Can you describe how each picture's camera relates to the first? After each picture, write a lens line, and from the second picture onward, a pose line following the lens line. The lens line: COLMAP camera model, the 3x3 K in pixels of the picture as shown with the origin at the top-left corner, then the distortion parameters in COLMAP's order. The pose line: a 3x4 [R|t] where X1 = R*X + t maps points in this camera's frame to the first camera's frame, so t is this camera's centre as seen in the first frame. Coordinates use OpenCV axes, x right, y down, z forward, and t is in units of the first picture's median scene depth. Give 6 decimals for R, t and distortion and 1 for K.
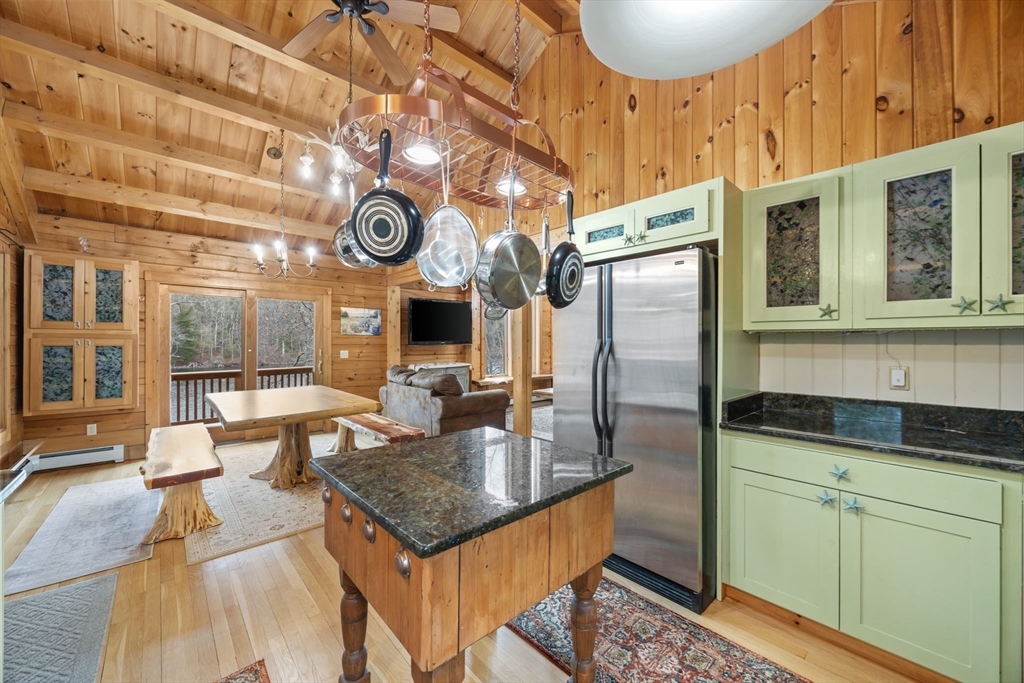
lens RADIAL K [[401.3, 0, 529.7], [0, 401.3, 337.5], [0, 0, 1]] dist [-0.000570, -0.000180]
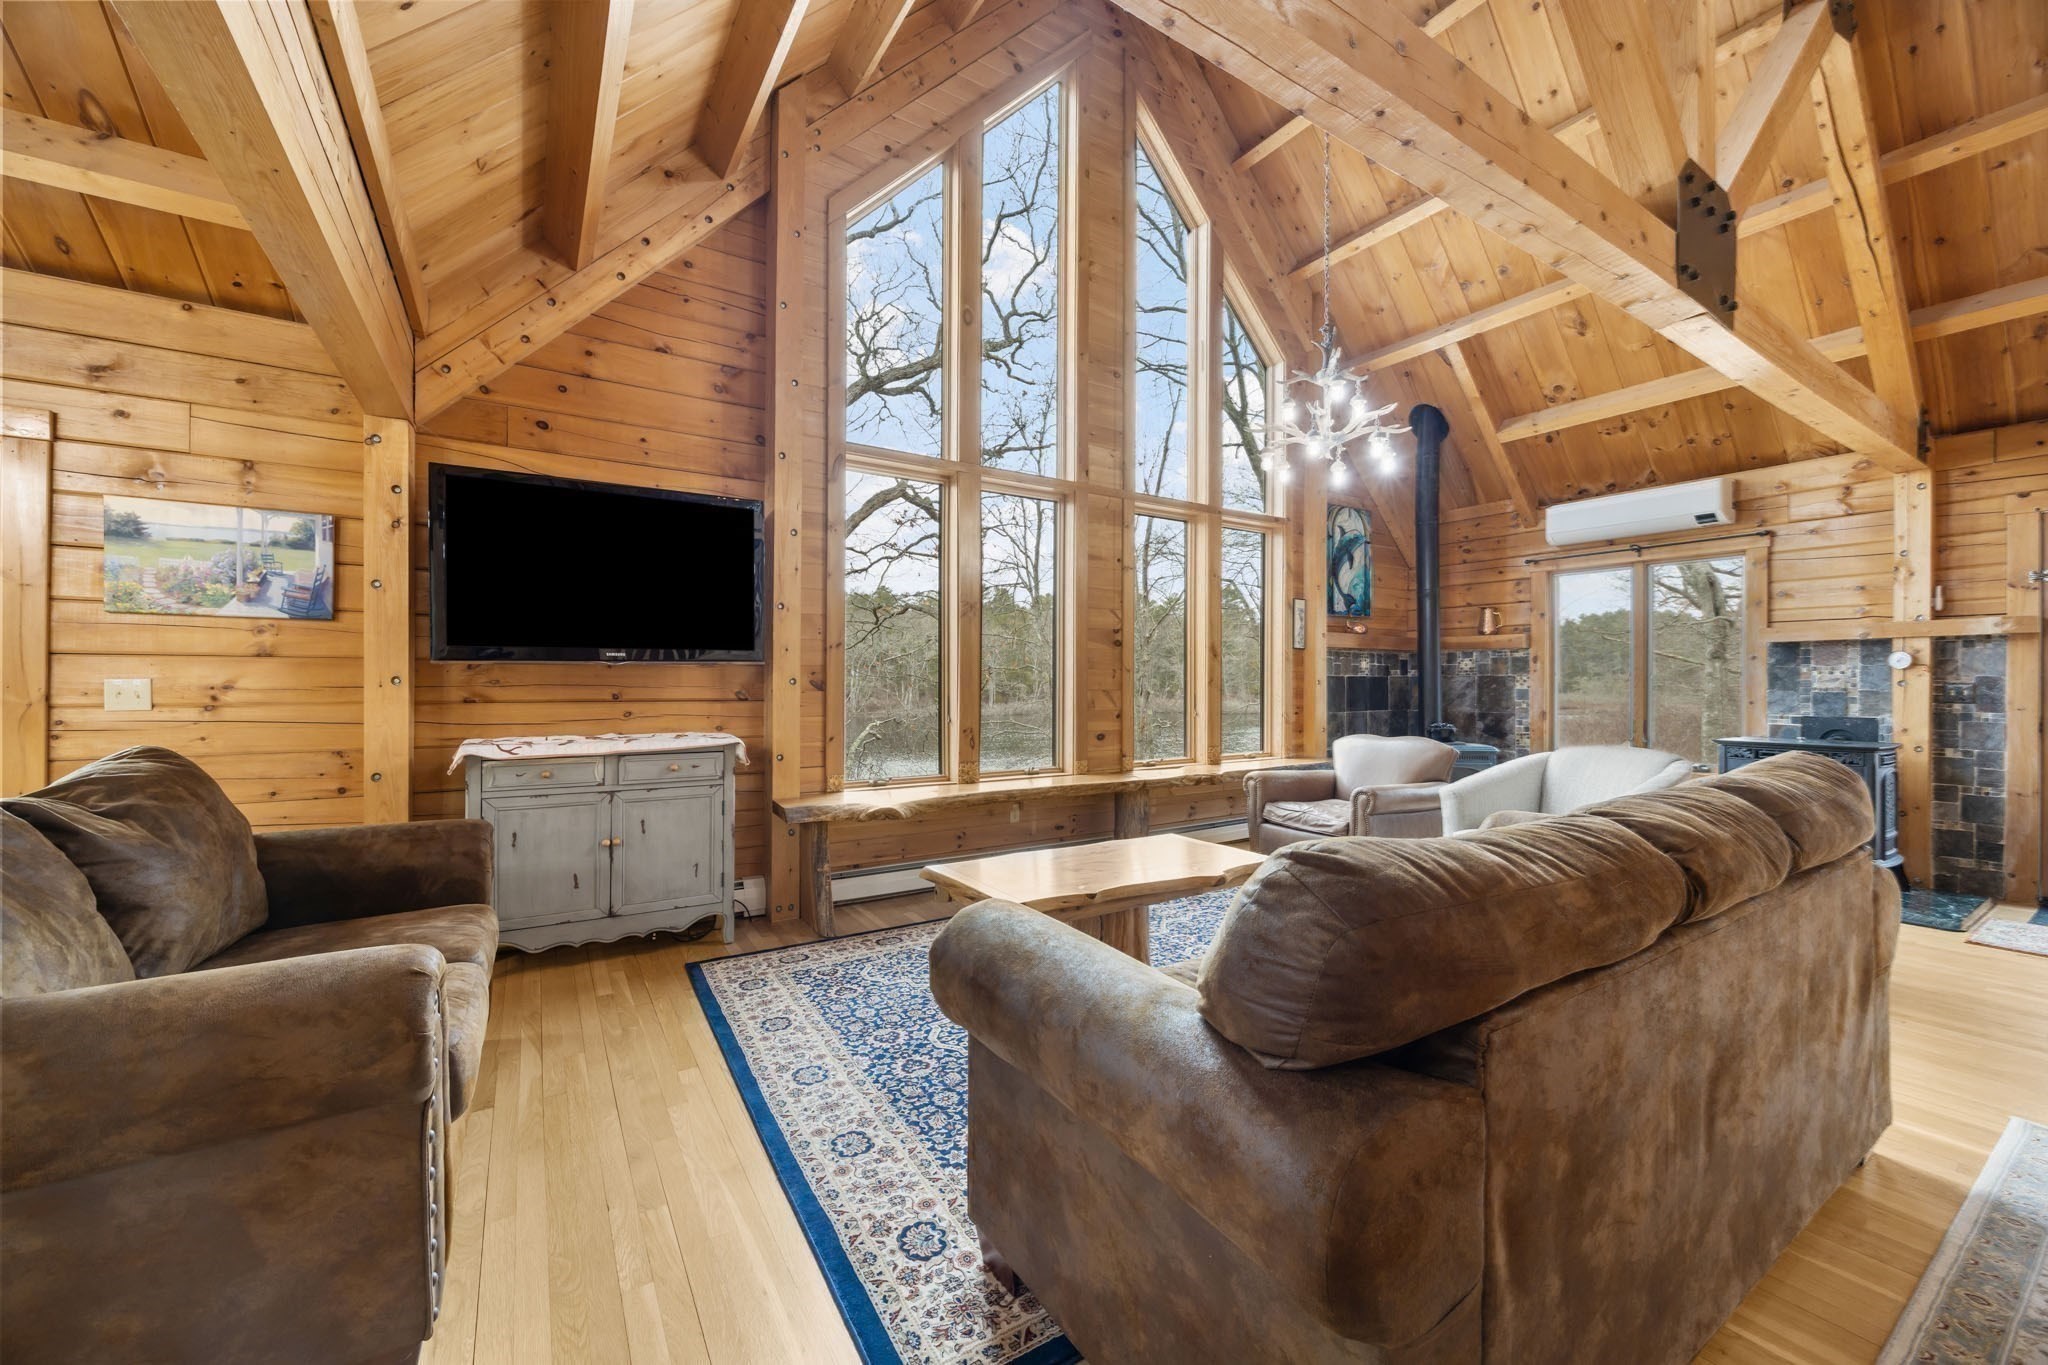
lens RADIAL K [[802.5, 0, 1059.4], [0, 802.5, 674.5], [0, 0, 1]] dist [-0.000570, -0.000180]
pose [[0.983557, 0.003046, -0.180574, 0.162996], [-0.002945, 0.999995, 0.000827, 0.026693], [0.180576, -0.000282, 0.983561, 0.598069]]
